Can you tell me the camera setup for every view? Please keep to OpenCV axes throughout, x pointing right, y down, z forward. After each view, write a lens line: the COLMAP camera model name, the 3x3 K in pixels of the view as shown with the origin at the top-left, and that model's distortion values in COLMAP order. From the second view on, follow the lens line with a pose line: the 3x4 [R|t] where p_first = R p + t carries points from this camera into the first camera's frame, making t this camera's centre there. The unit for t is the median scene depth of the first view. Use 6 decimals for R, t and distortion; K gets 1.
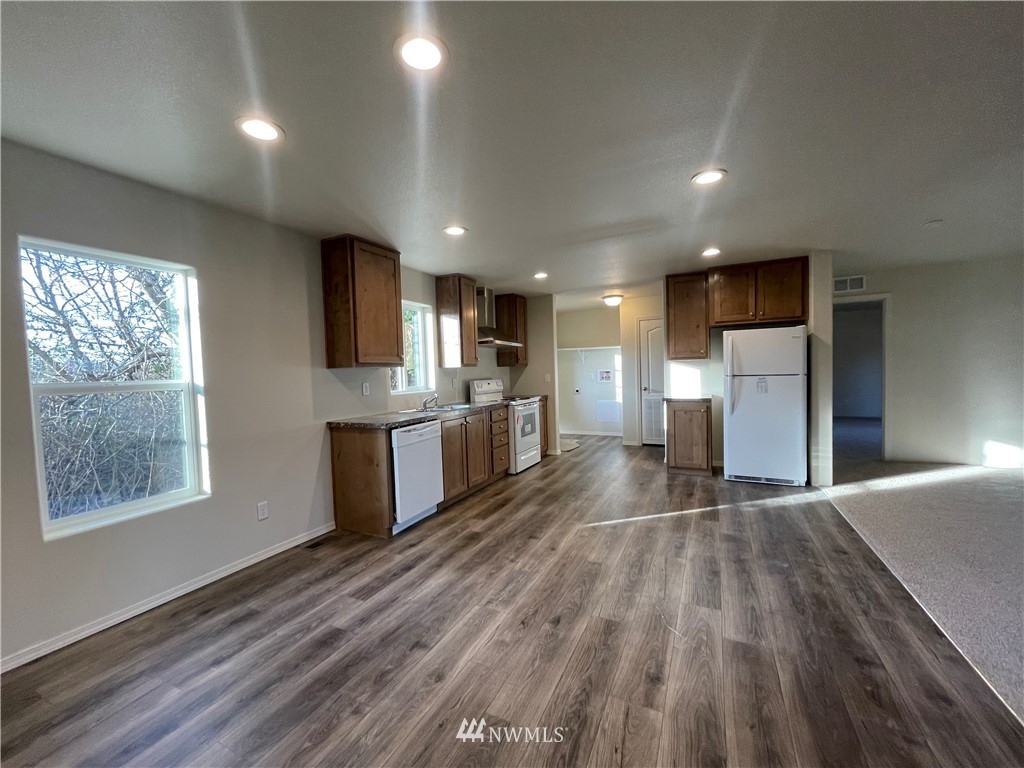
lens RADIAL K [[408.2, 0, 512.0], [0, 408.2, 384.0], [0, 0, 1]] dist [-0.000696, 0.000027]
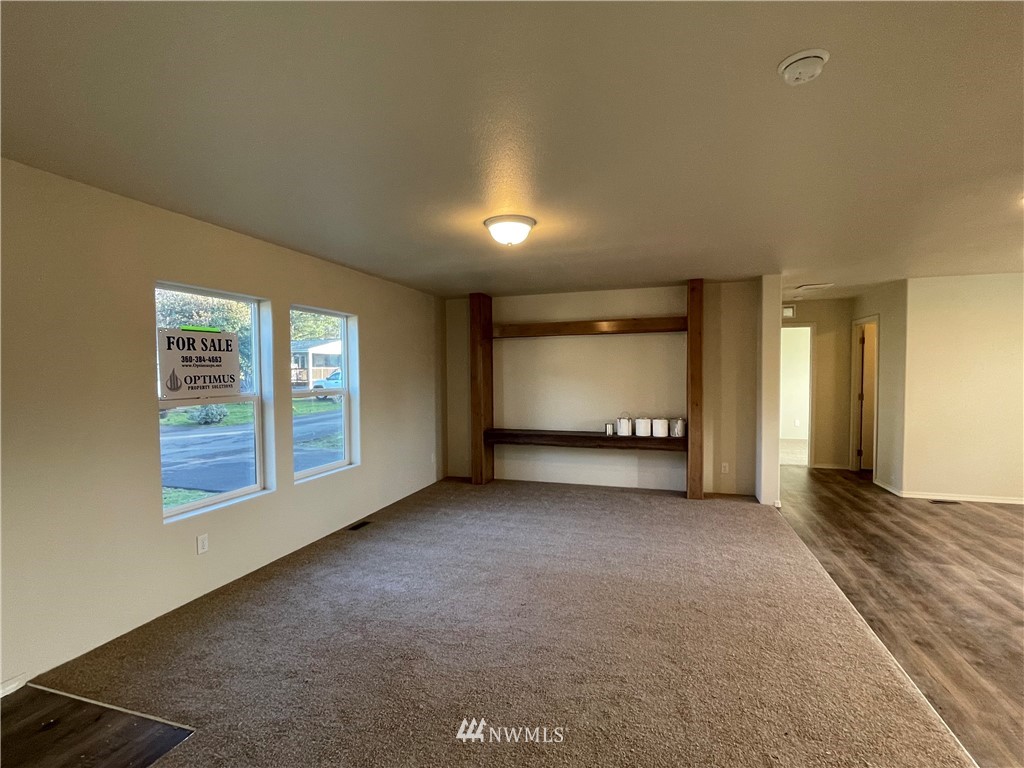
lens RADIAL K [[431.0, 0, 512.0], [0, 431.0, 384.0], [0, 0, 1]] dist [-0.000140, 0.000064]
pose [[-0.995024, 0.038972, -0.091699, 2.143025], [0.032763, 0.997129, 0.068262, -0.238218], [0.094096, 0.064918, -0.993444, 2.225233]]
